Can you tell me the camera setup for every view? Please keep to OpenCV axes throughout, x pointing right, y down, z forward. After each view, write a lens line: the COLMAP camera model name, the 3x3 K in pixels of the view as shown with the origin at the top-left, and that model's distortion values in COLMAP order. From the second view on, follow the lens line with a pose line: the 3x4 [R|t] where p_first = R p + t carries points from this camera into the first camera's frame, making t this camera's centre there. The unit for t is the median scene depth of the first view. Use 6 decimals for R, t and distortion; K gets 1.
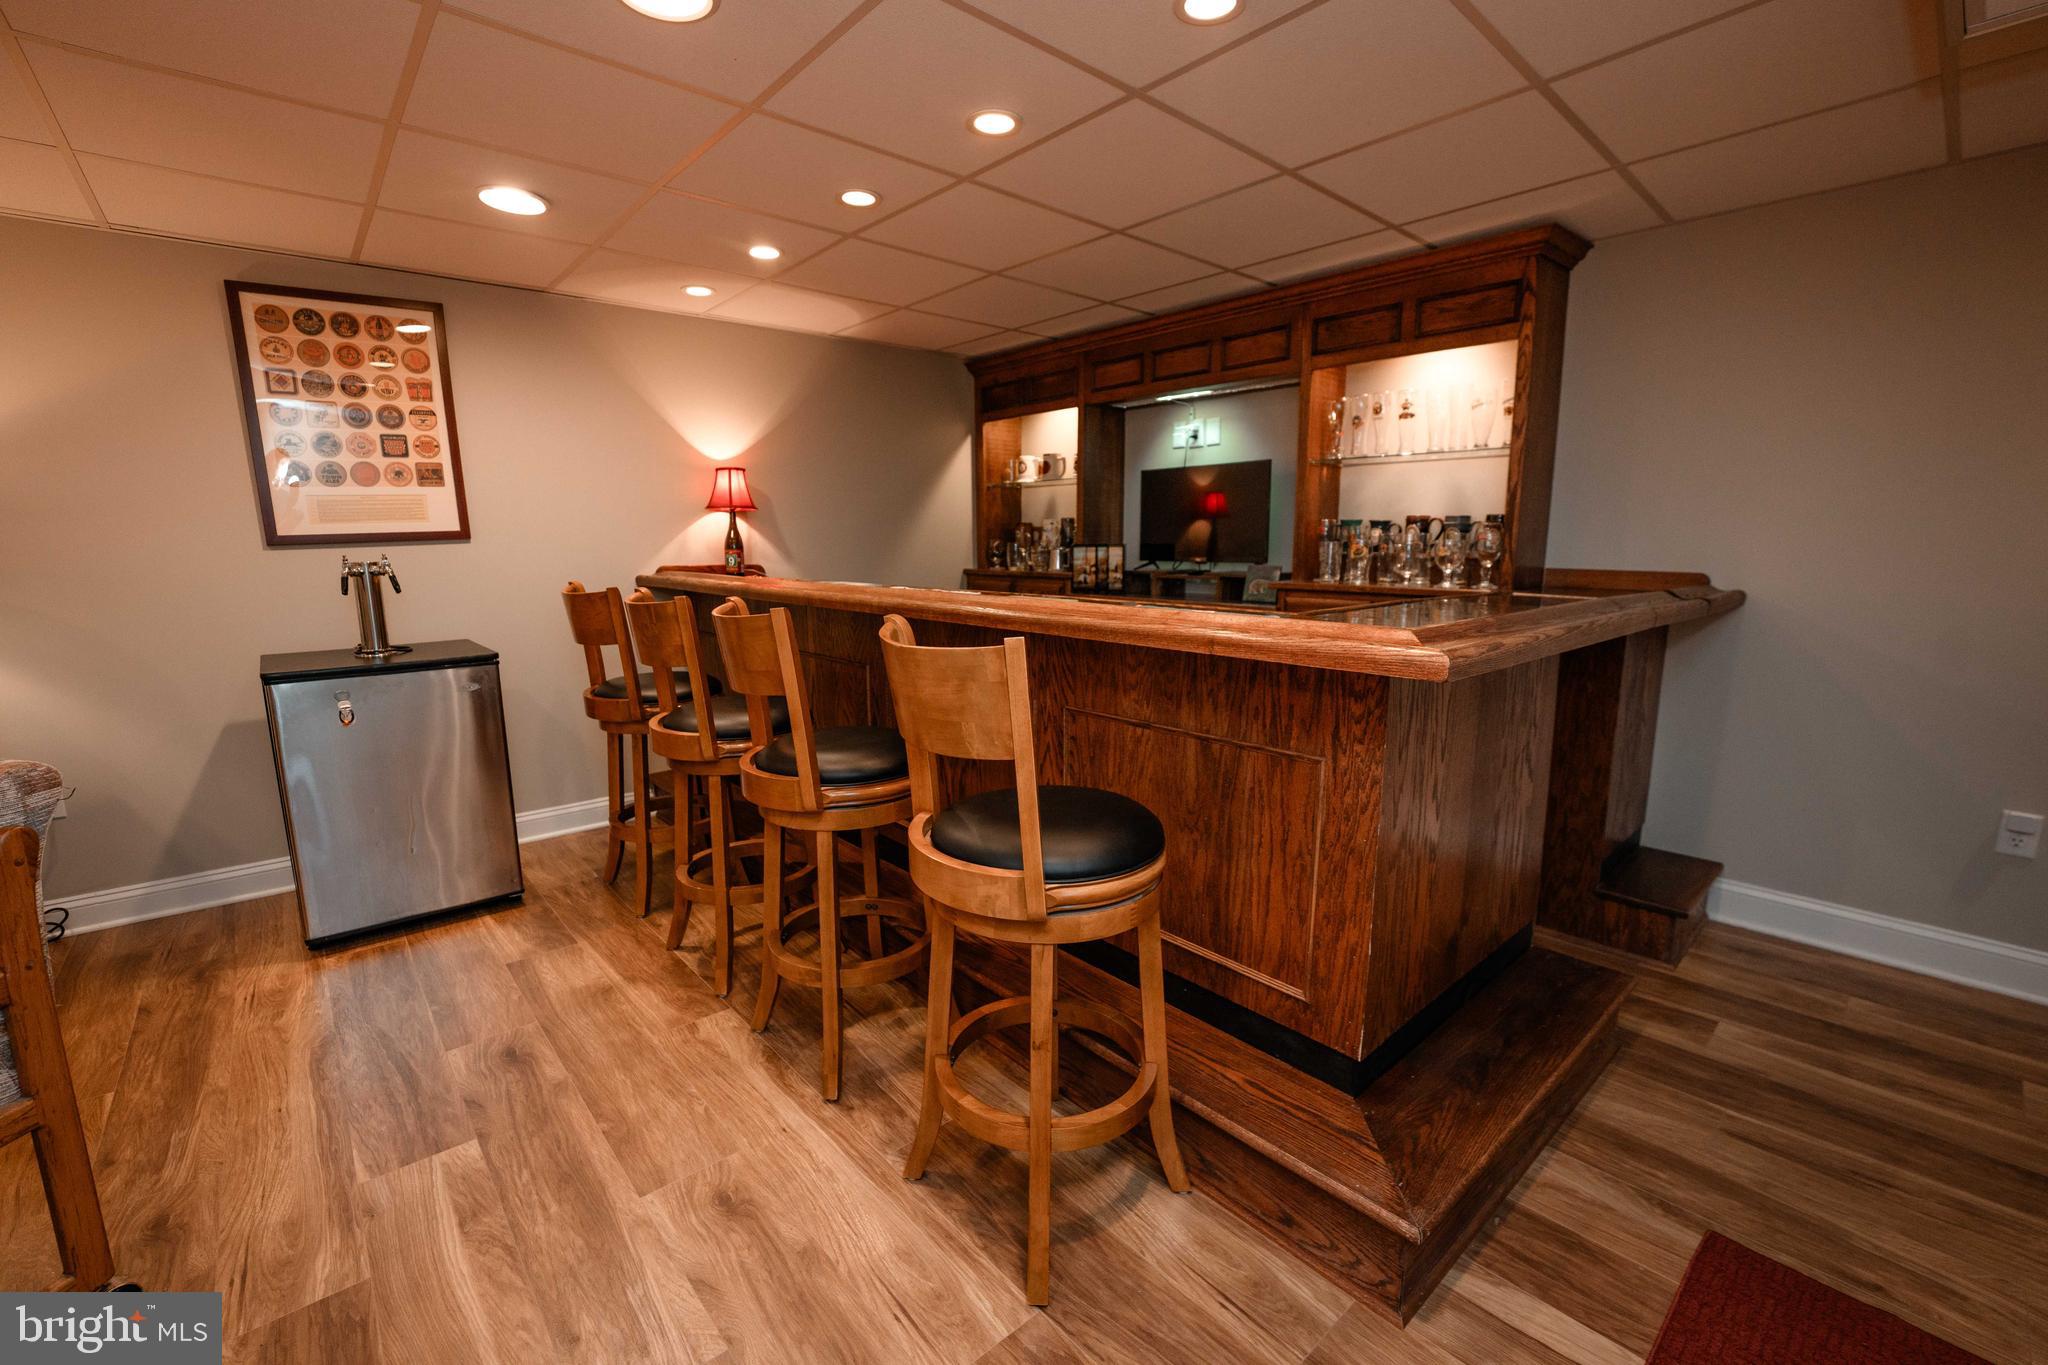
lens RADIAL K [[838.4, 0, 1065.5], [0, 838.4, 677.7], [0, 0, 1]] dist [-0.027657, 0.000599]
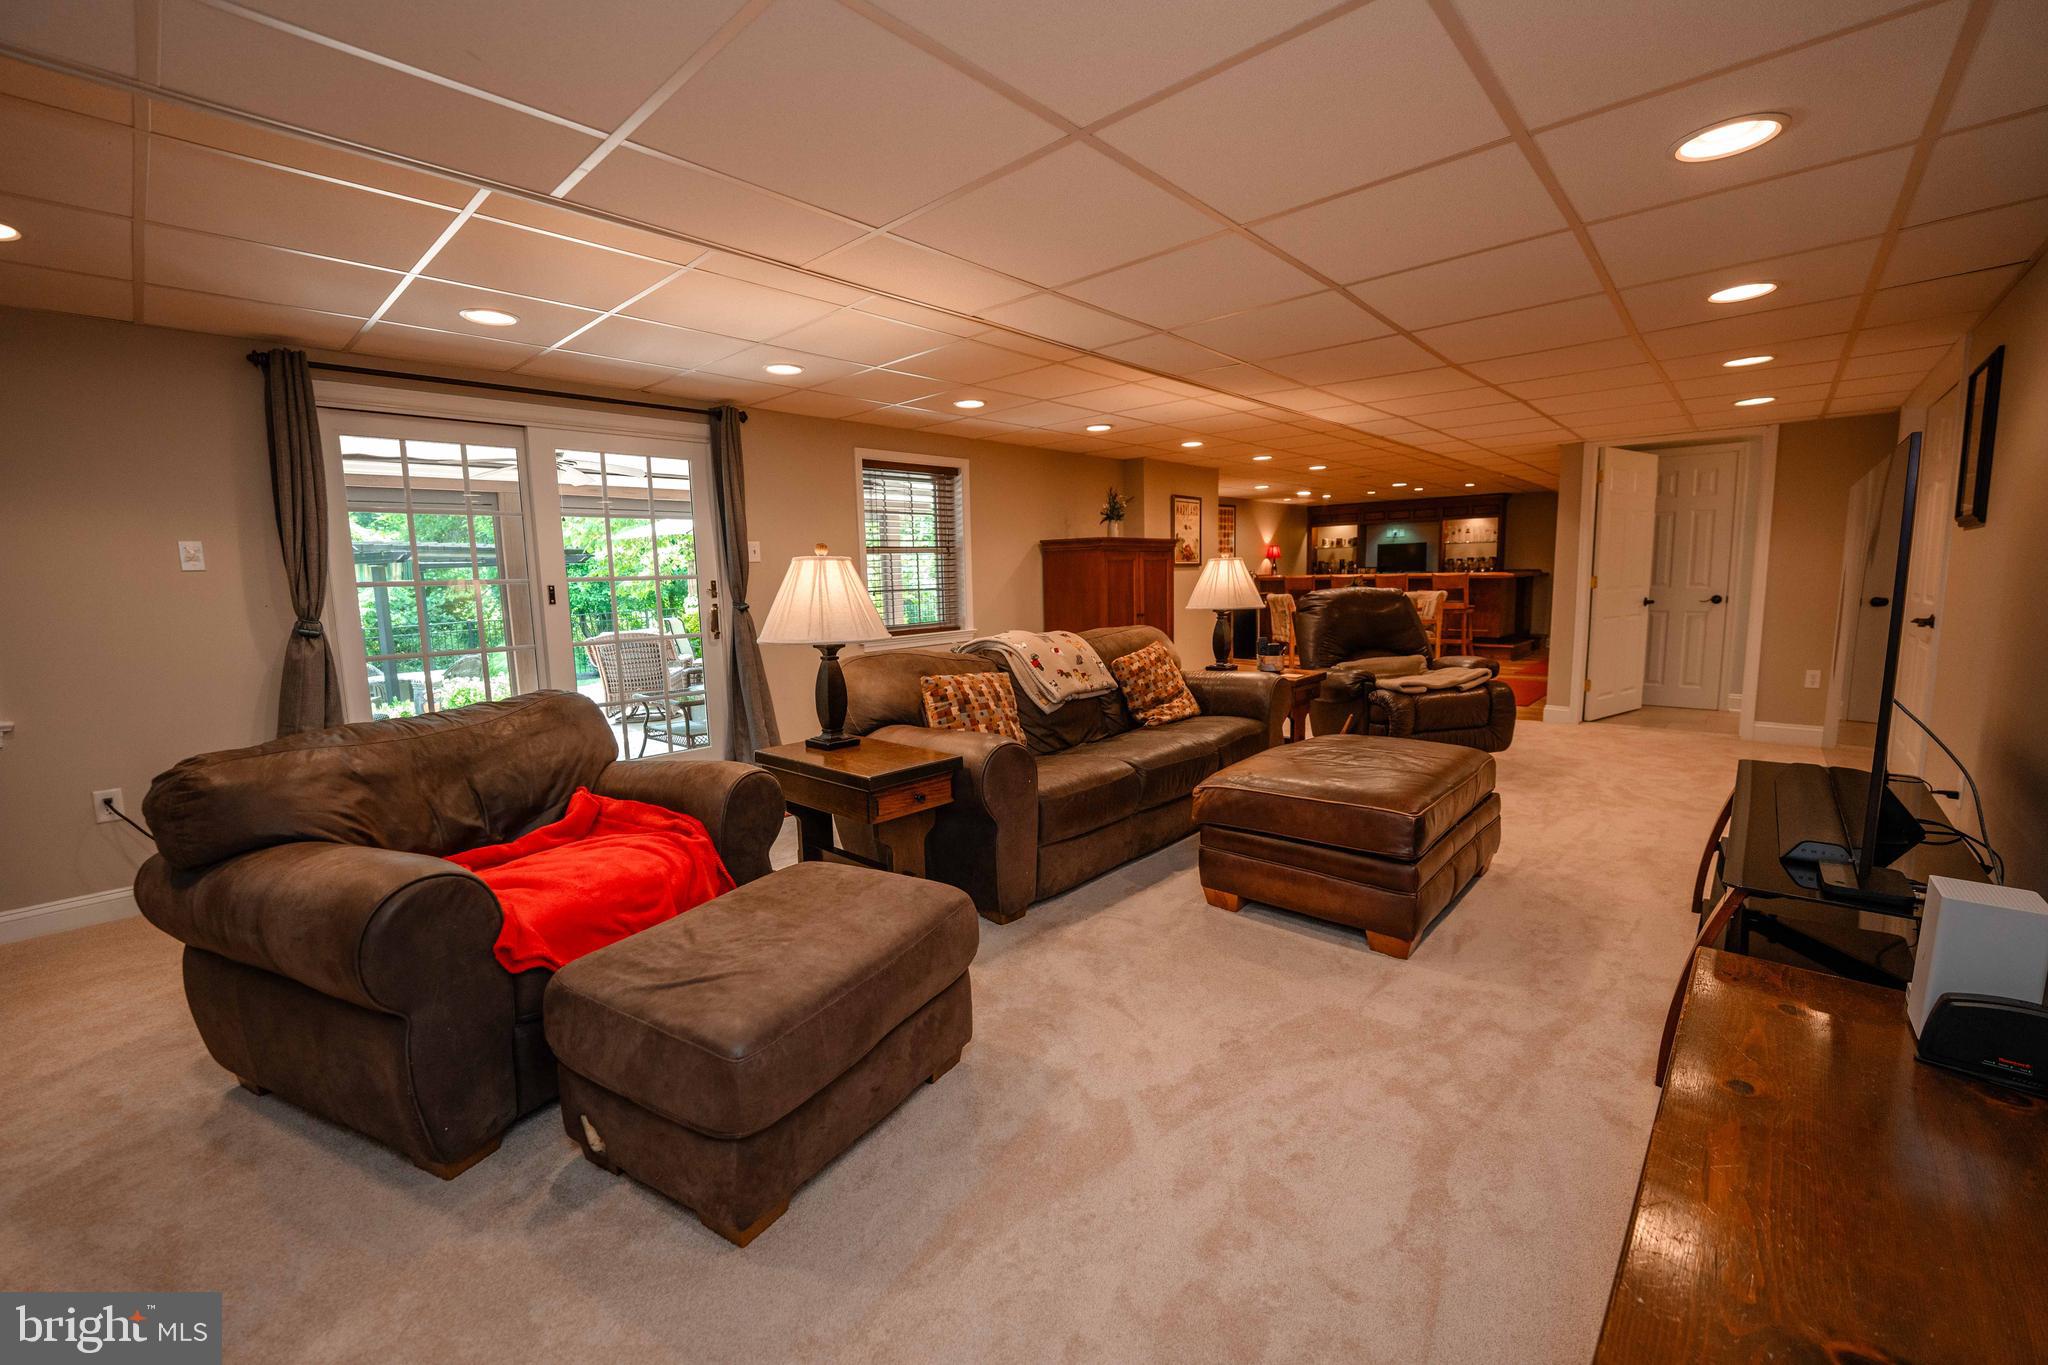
lens RADIAL K [[838.4, 0, 1015.9], [0, 838.4, 683.9], [0, 0, 1]] dist [-0.027657, 0.000599]
pose [[0.993495, -0.035894, 0.108075, -2.786052], [0.040599, 0.998307, -0.041647, 0.619931], [-0.106397, 0.045764, 0.993270, -3.411432]]
